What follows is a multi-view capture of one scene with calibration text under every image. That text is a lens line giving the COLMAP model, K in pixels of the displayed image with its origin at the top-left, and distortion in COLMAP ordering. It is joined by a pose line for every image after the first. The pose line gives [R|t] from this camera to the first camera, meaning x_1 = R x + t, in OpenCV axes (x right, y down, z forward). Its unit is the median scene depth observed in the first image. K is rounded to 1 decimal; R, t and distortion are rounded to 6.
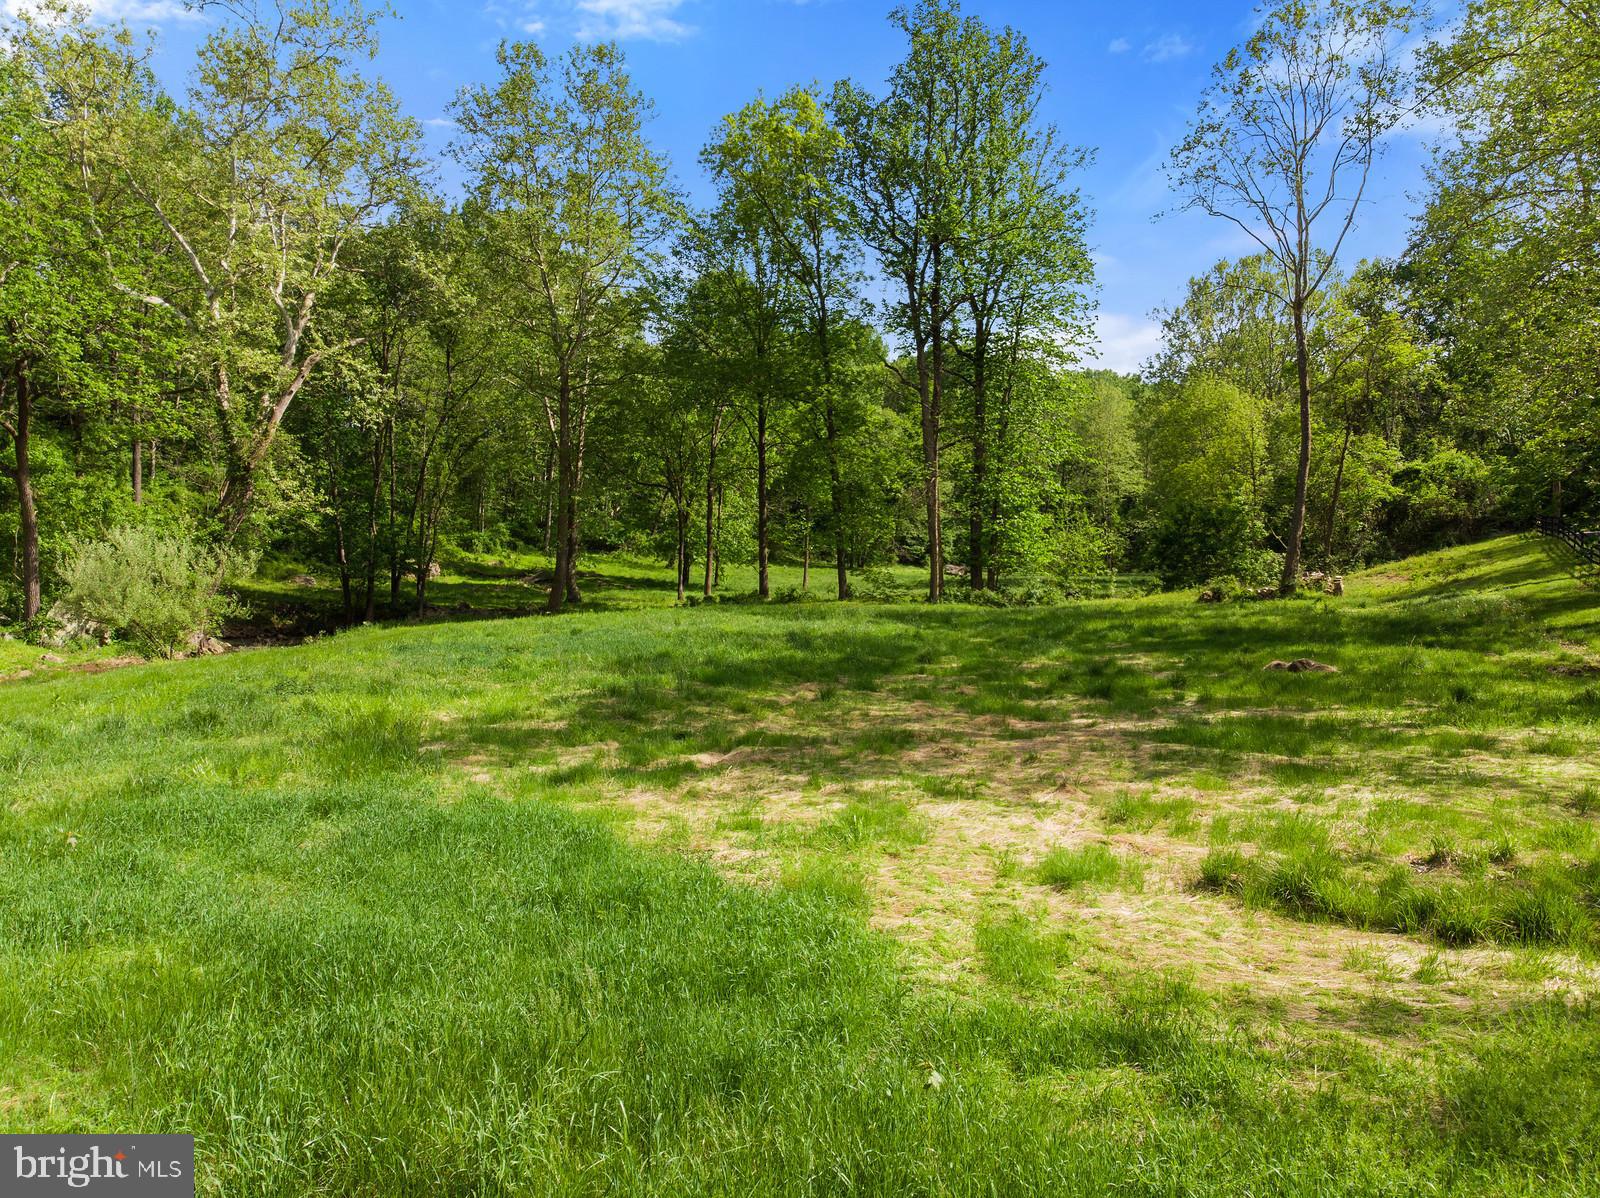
lens RADIAL K [[1151.4, 0, 797.5], [0, 1151.4, 597.3], [0, 0, 1]] dist [0.001944, 0.014774]
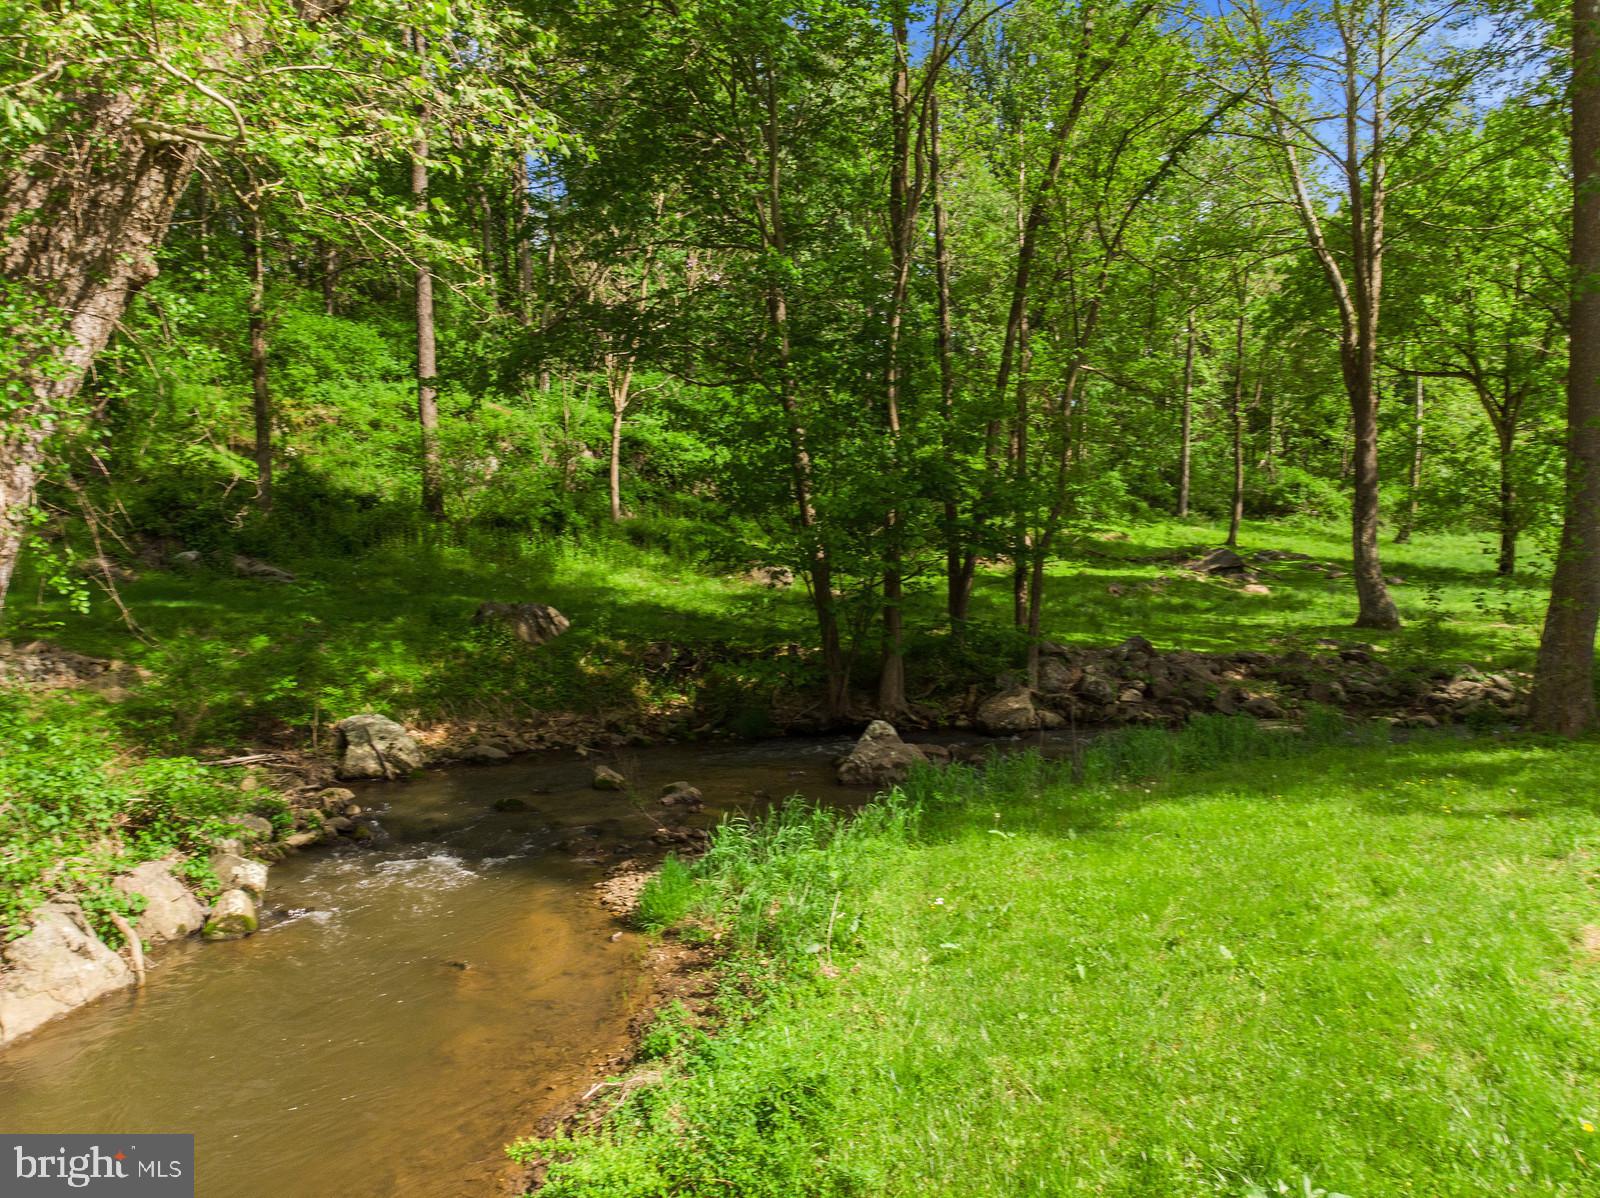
lens RADIAL K [[1151.4, 0, 800.7], [0, 1151.4, 596.7], [0, 0, 1]] dist [0.001944, 0.014774]
pose [[0.900256, 0.002923, -0.435352, -0.176843], [0.003073, 0.999910, 0.013066, -0.009799], [0.435351, -0.013101, 0.900165, 0.485958]]
